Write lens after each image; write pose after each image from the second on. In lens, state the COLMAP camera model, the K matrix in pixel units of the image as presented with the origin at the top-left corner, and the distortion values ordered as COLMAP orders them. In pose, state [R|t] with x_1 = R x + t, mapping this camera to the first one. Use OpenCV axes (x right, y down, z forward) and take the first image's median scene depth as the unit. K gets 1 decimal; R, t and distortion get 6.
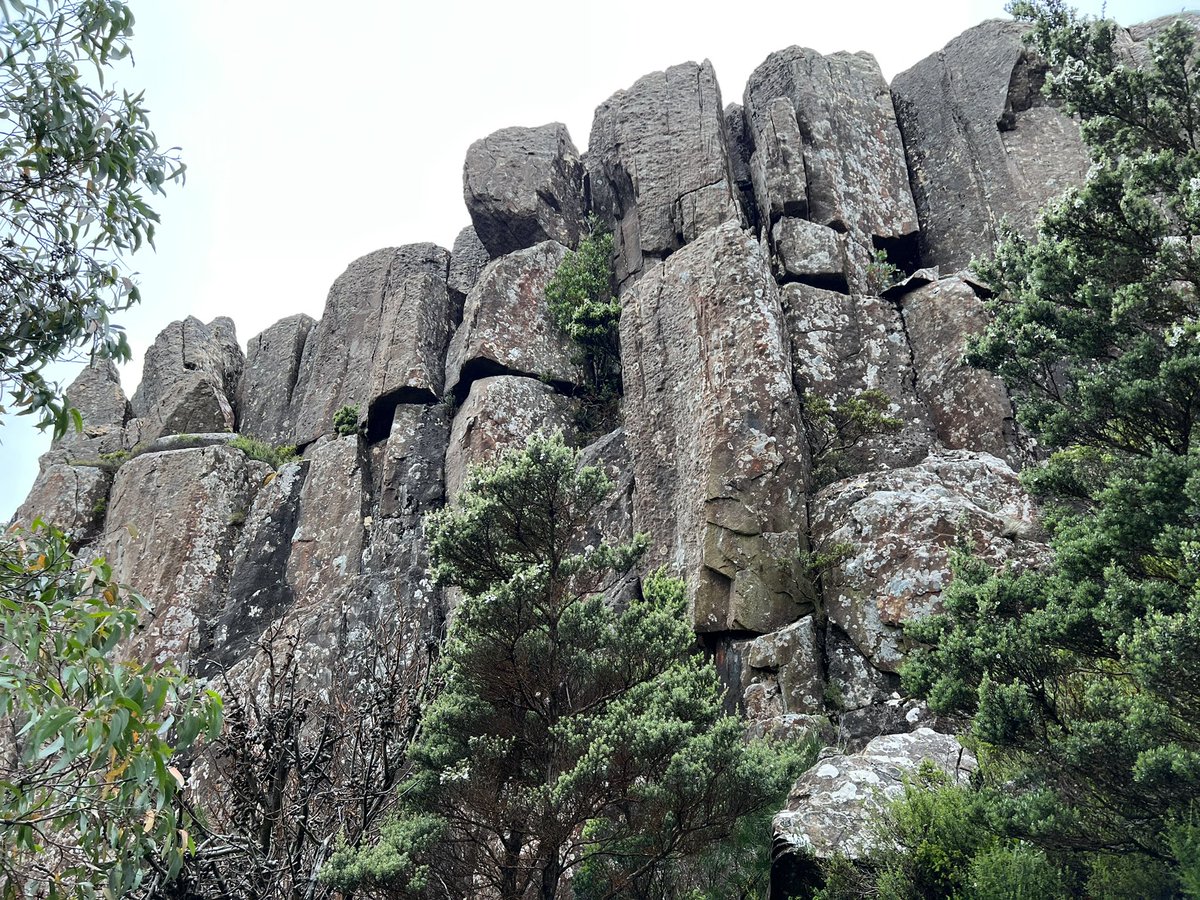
lens RADIAL K [[875.5, 0, 600.5], [0, 875.5, 449.0], [0, 0, 1]] dist [0.048840, -0.003952]
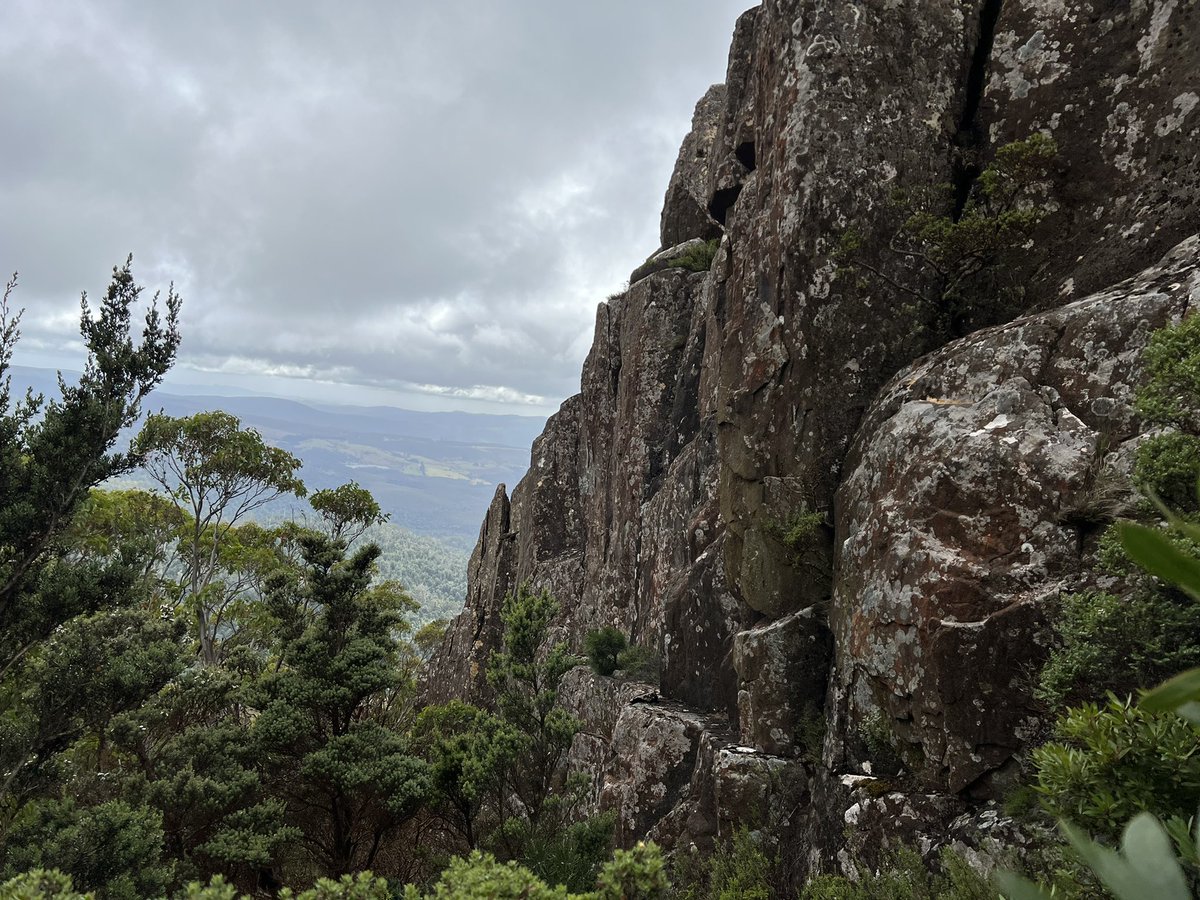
lens RADIAL K [[875.5, 0, 601.1], [0, 875.5, 451.1], [0, 0, 1]] dist [0.048840, -0.003952]
pose [[0.540040, -0.005678, -0.841620, 0.663474], [0.362837, 0.903850, 0.226723, -0.117442], [0.759412, -0.427811, 0.490175, 0.560873]]
